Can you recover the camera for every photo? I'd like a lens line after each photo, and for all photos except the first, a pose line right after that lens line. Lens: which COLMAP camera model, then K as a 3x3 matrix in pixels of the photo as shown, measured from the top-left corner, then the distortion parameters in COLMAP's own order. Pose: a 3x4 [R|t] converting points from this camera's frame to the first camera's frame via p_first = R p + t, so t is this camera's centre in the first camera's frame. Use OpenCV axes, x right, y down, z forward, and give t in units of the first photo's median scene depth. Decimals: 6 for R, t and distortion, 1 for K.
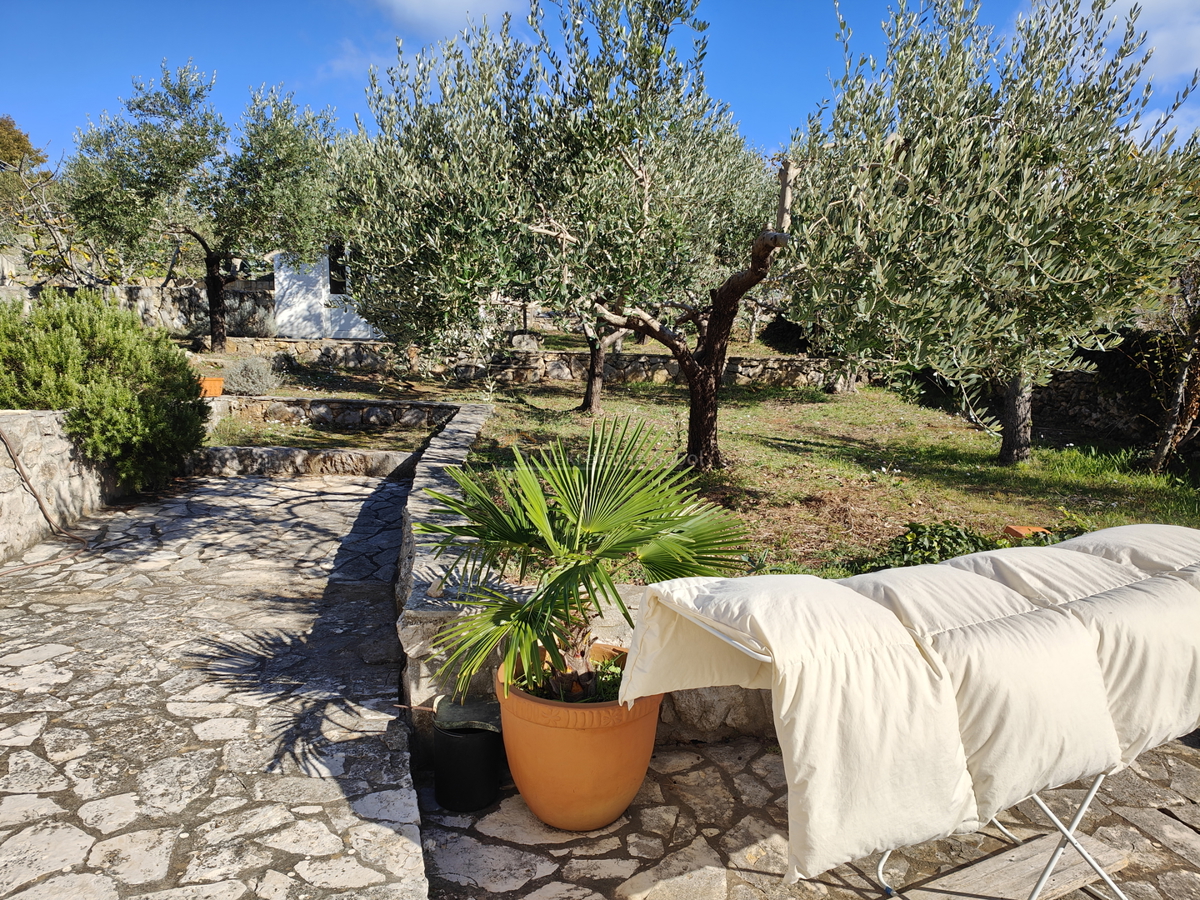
lens RADIAL K [[888.8, 0, 596.8], [0, 888.8, 453.3], [0, 0, 1]] dist [0.091564, -0.068164]
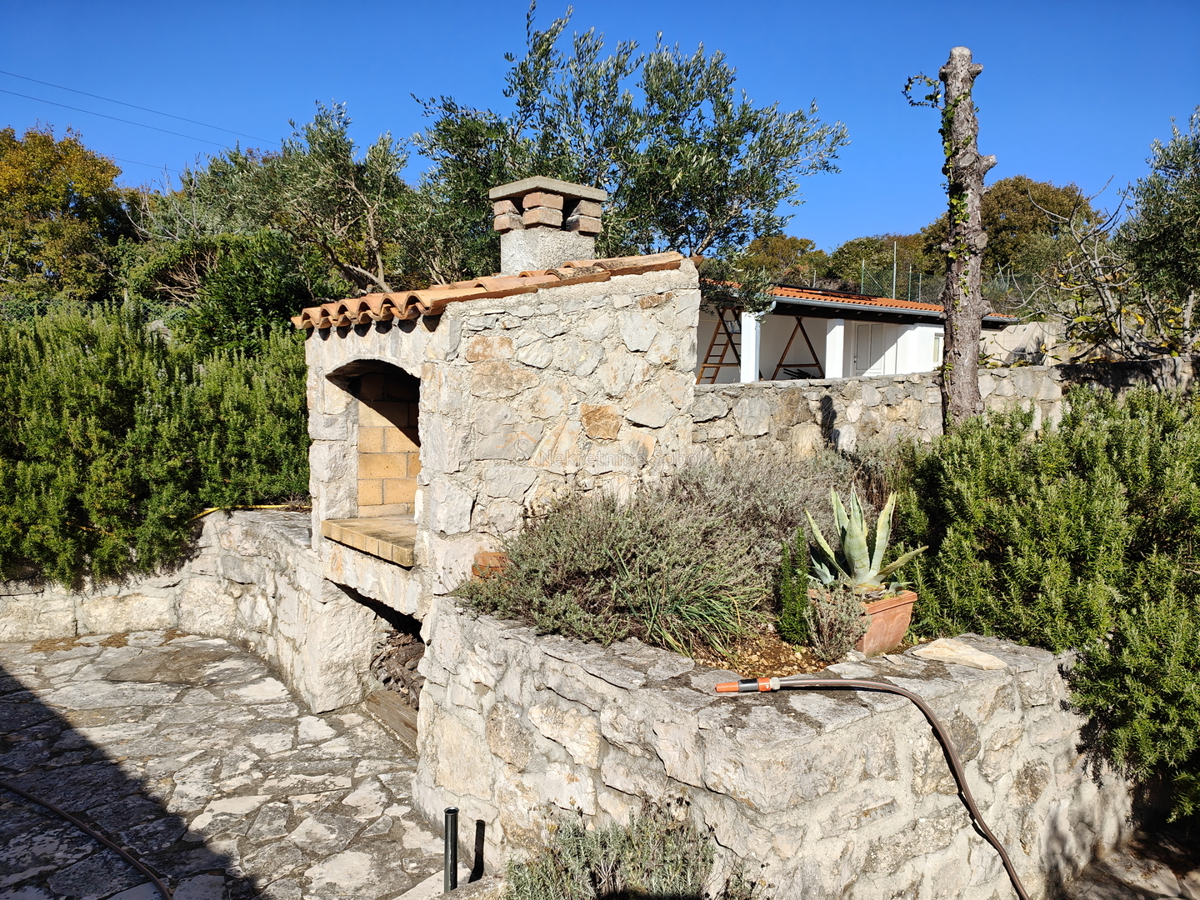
lens RADIAL K [[888.8, 0, 594.7], [0, 888.8, 446.7], [0, 0, 1]] dist [0.091564, -0.068164]
pose [[0.512685, 0.056633, -0.856707, -0.297810], [-0.118177, 0.992980, -0.005081, -0.114875], [0.850405, 0.103848, 0.515779, 0.501977]]
